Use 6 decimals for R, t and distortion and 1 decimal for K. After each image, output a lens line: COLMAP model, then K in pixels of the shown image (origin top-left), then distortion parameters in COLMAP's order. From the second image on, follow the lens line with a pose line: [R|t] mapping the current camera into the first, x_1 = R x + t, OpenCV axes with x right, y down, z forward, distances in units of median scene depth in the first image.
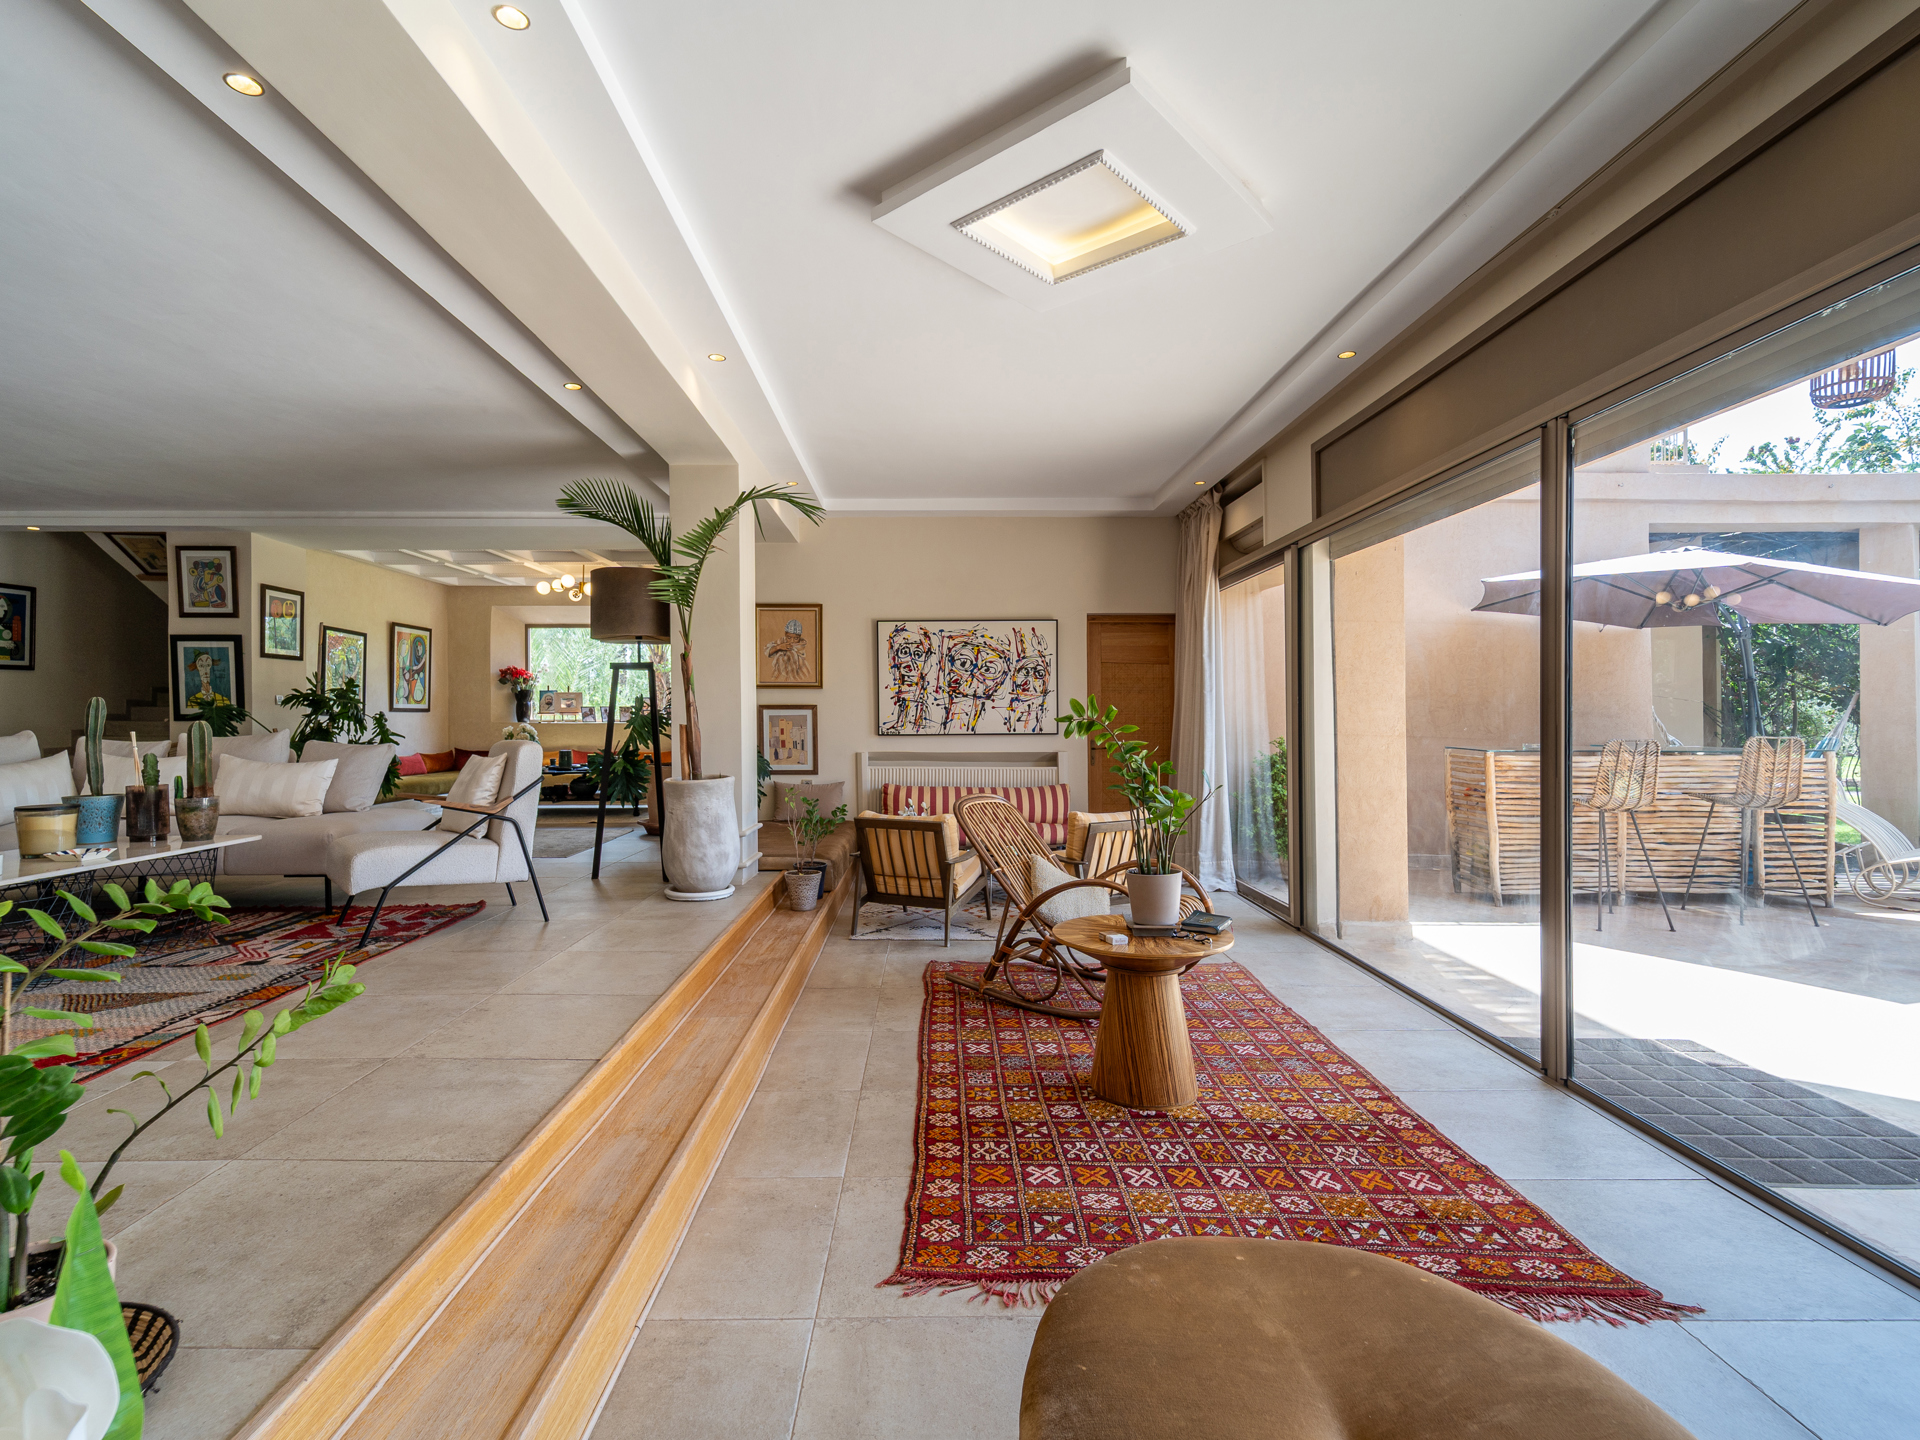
lens RADIAL K [[879.4, 0, 947.3], [0, 879.4, 710.5], [0, 0, 1]] dist [0.001918, 0.000399]
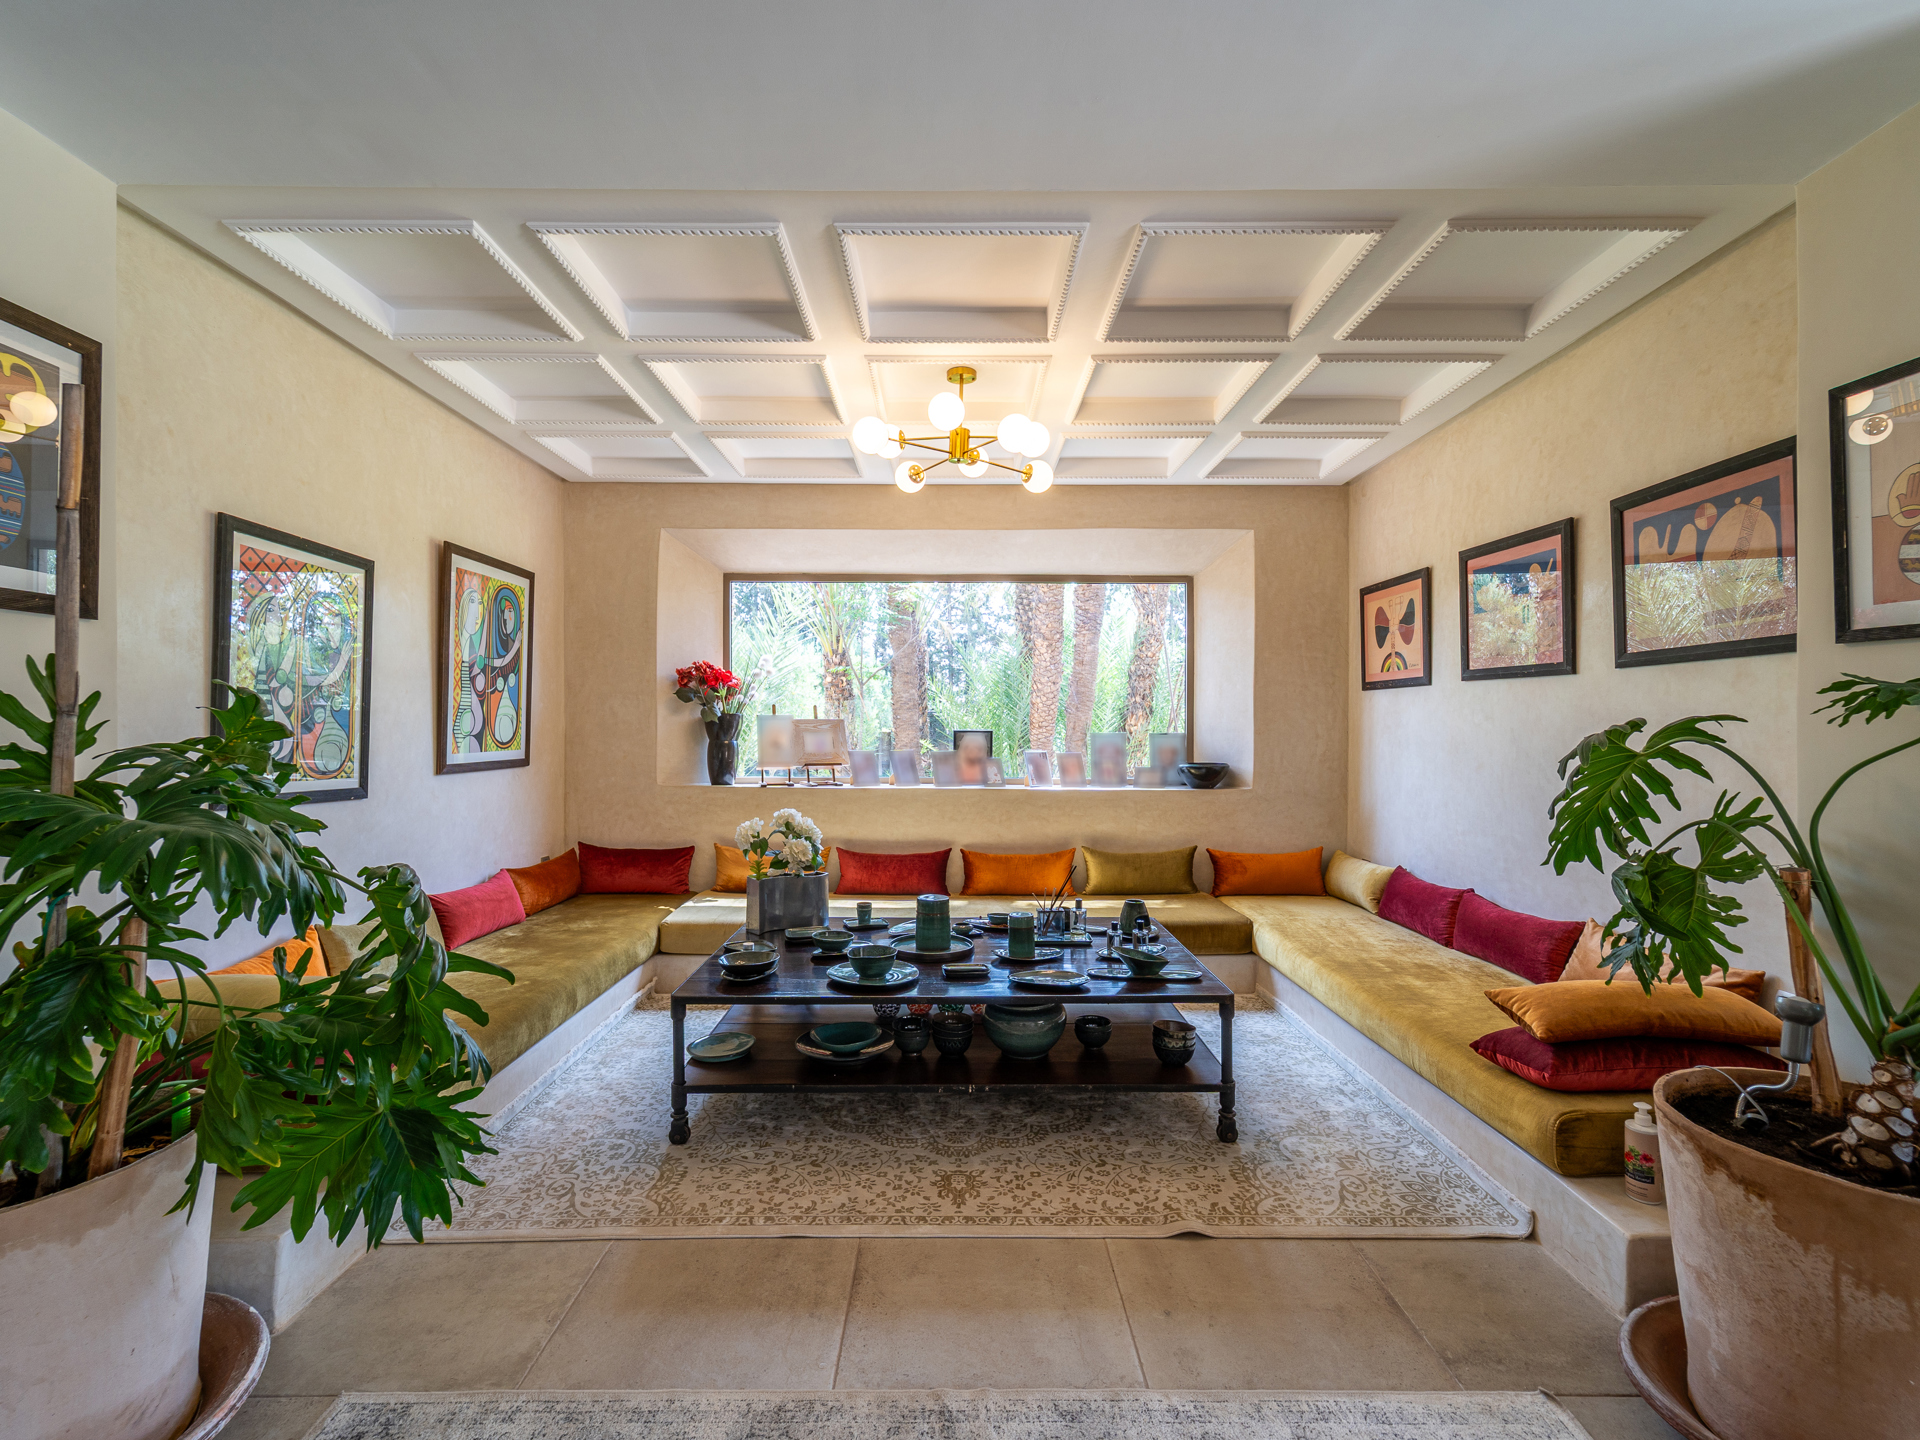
lens RADIAL K [[879.4, 0, 960.2], [0, 879.4, 716.7], [0, 0, 1]] dist [0.001918, 0.000399]
pose [[0.999556, 0.005300, -0.029331, -0.366742], [-0.005418, 0.999978, -0.003922, -0.022171], [0.029310, 0.004079, 0.999562, 0.579849]]
